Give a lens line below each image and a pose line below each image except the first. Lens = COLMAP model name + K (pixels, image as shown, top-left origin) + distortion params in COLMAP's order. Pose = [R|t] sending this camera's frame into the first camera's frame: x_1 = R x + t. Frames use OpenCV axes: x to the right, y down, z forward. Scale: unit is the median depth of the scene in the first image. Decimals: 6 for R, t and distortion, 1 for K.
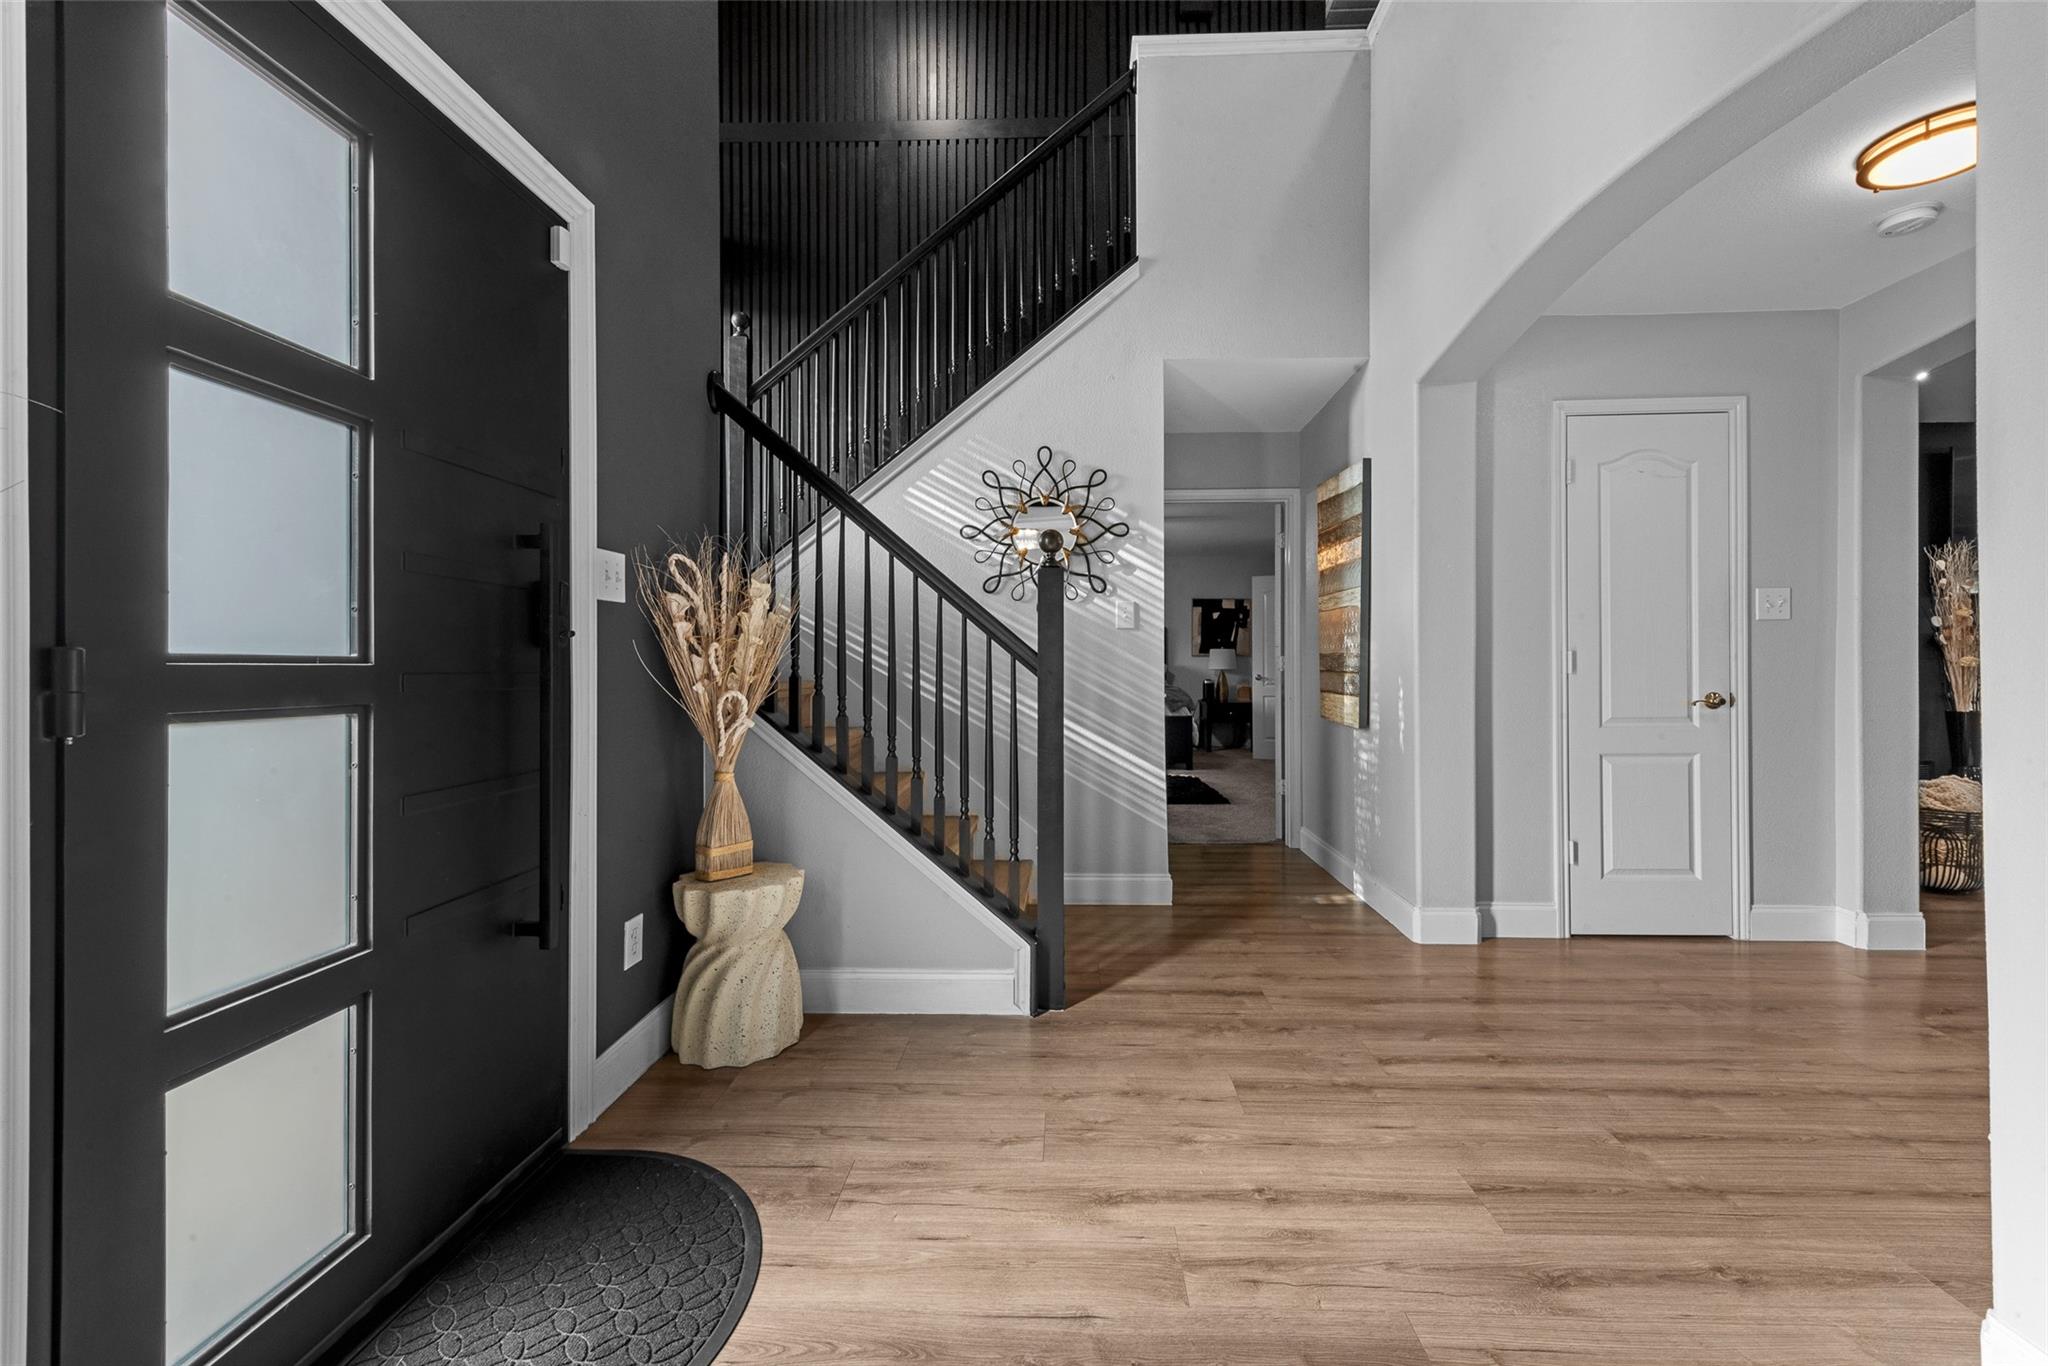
lens RADIAL K [[809.8, 0, 1031.4], [0, 809.8, 668.0], [0, 0, 1]] dist [0.008124, -0.000873]
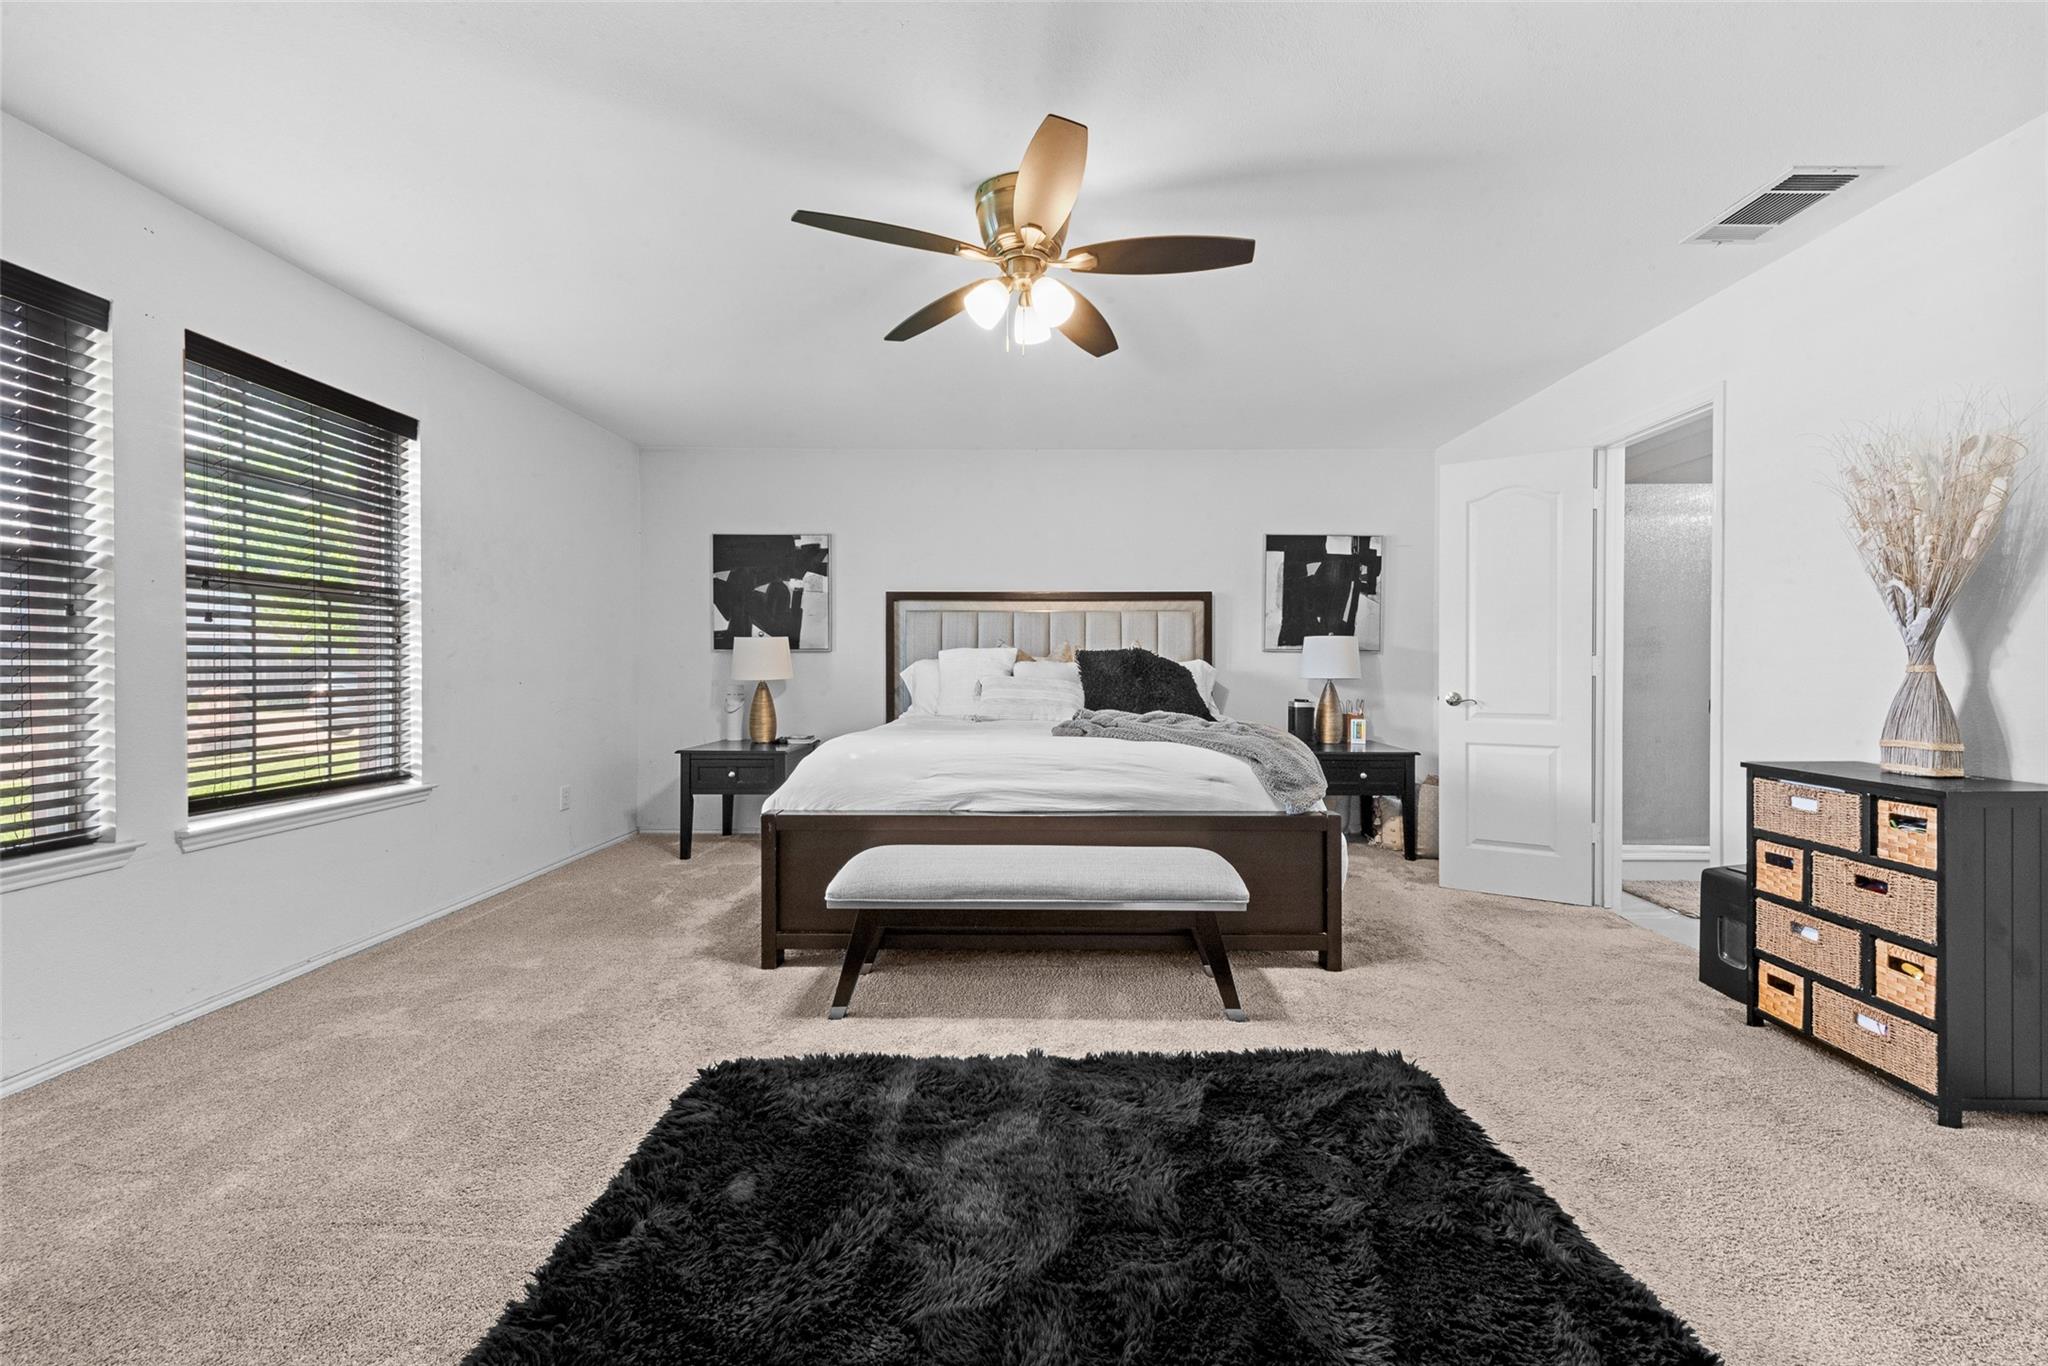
lens RADIAL K [[809.8, 0, 1025.4], [0, 809.8, 675.9], [0, 0, 1]] dist [0.008124, -0.000873]
pose [[0.999925, 0.001516, 0.012151, 0.109836], [-0.001577, 0.999986, 0.005029, -0.004507], [-0.012144, -0.005048, 0.999914, 1.195267]]
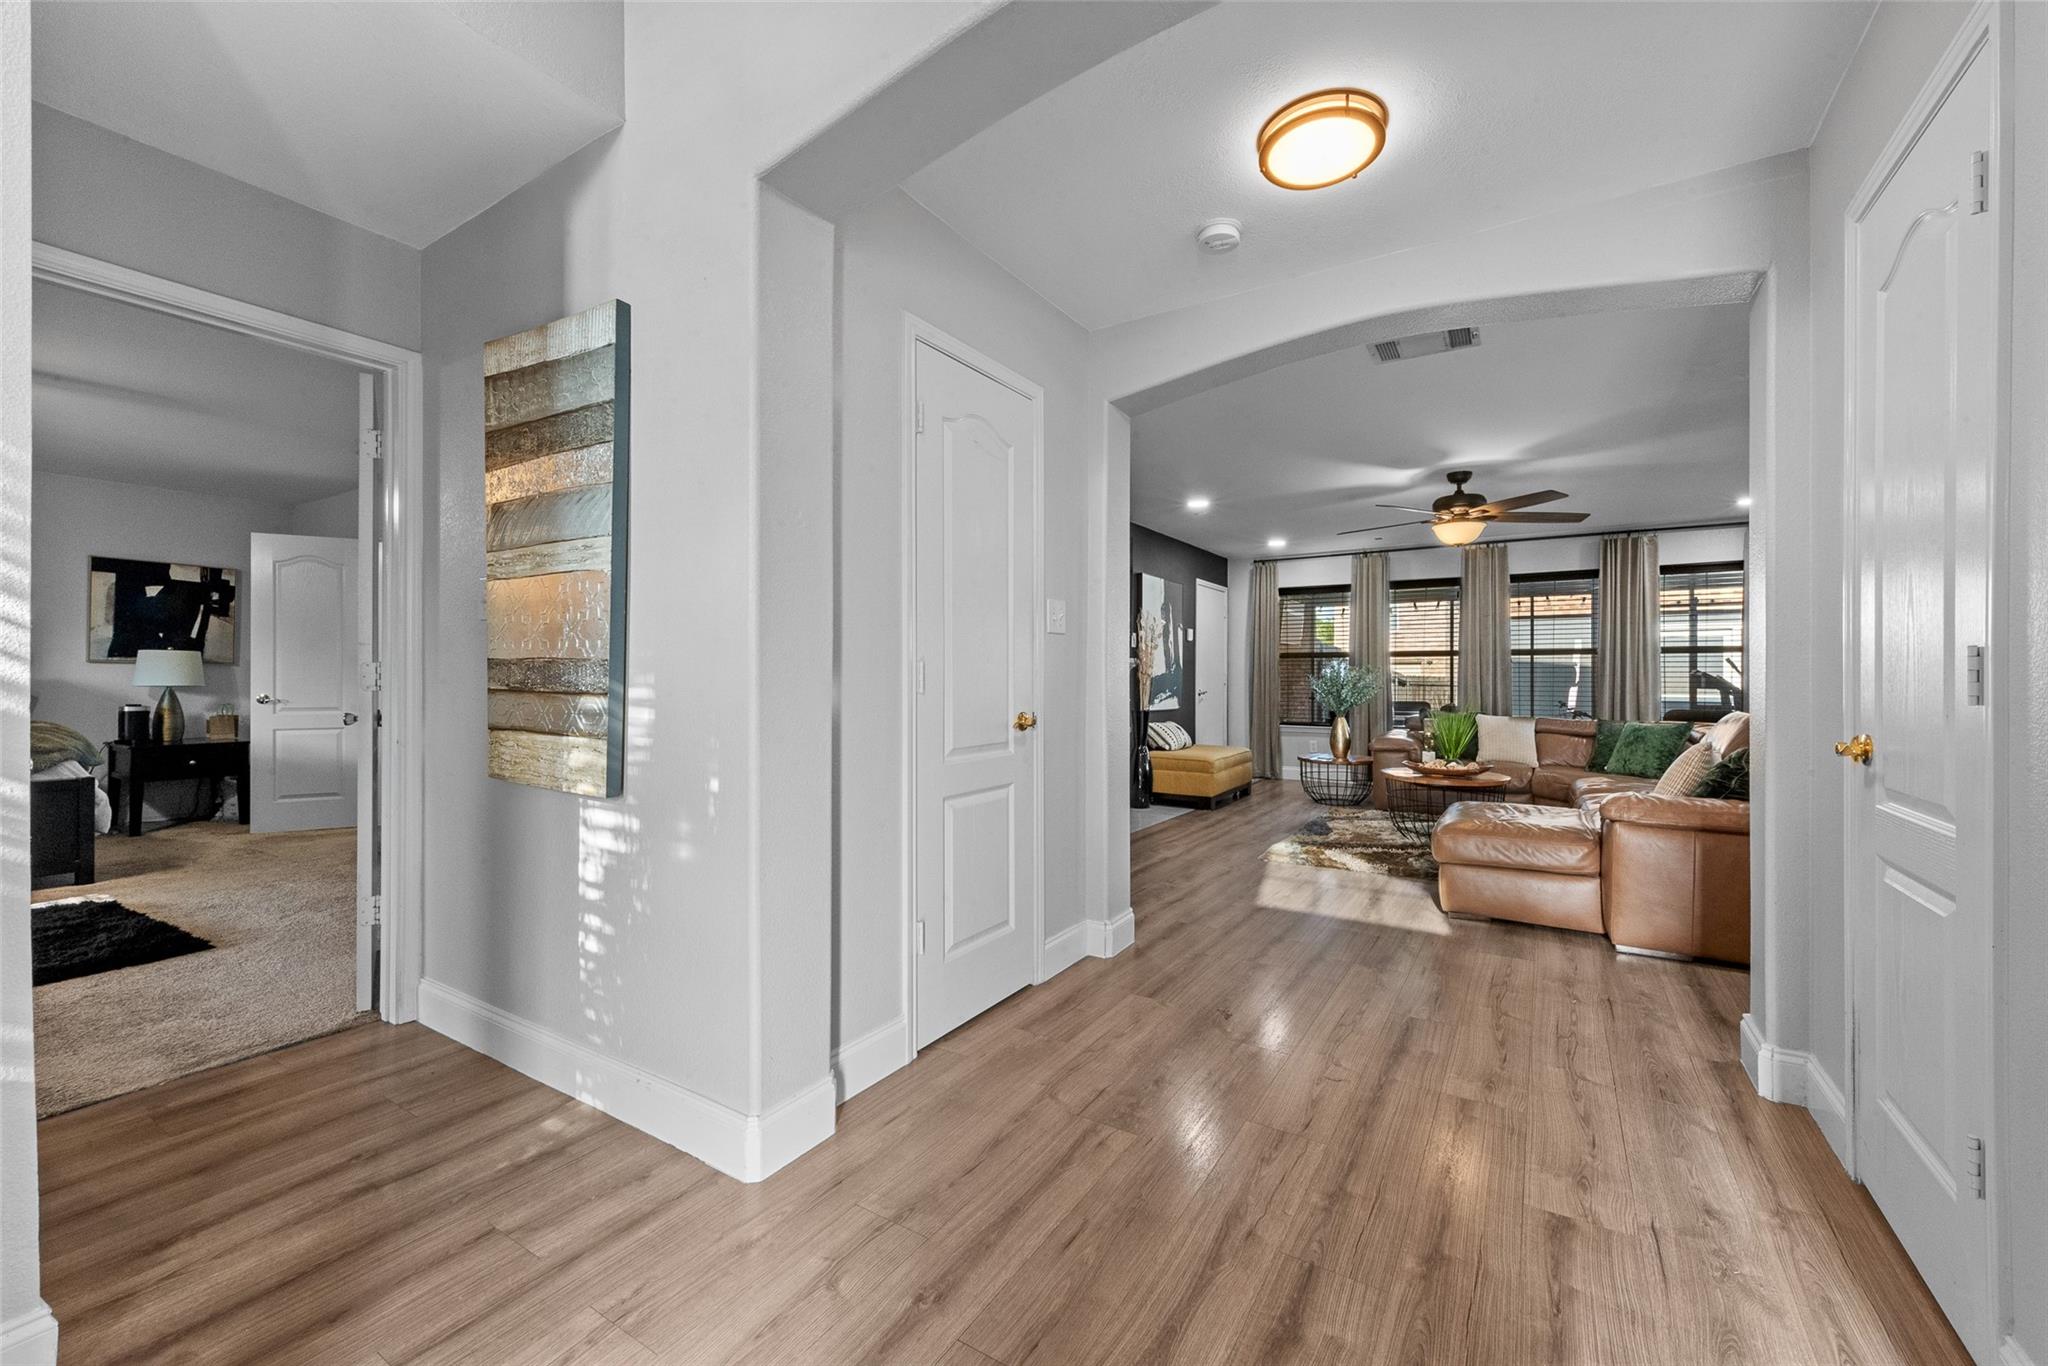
lens RADIAL K [[809.8, 0, 1053.0], [0, 809.8, 676.9], [0, 0, 1]] dist [0.008124, -0.000873]
pose [[0.477187, 0.005453, 0.878785, 0.060968], [0.000257, 0.999980, -0.006344, -0.002261], [-0.878802, 0.003253, 0.477176, 0.408687]]
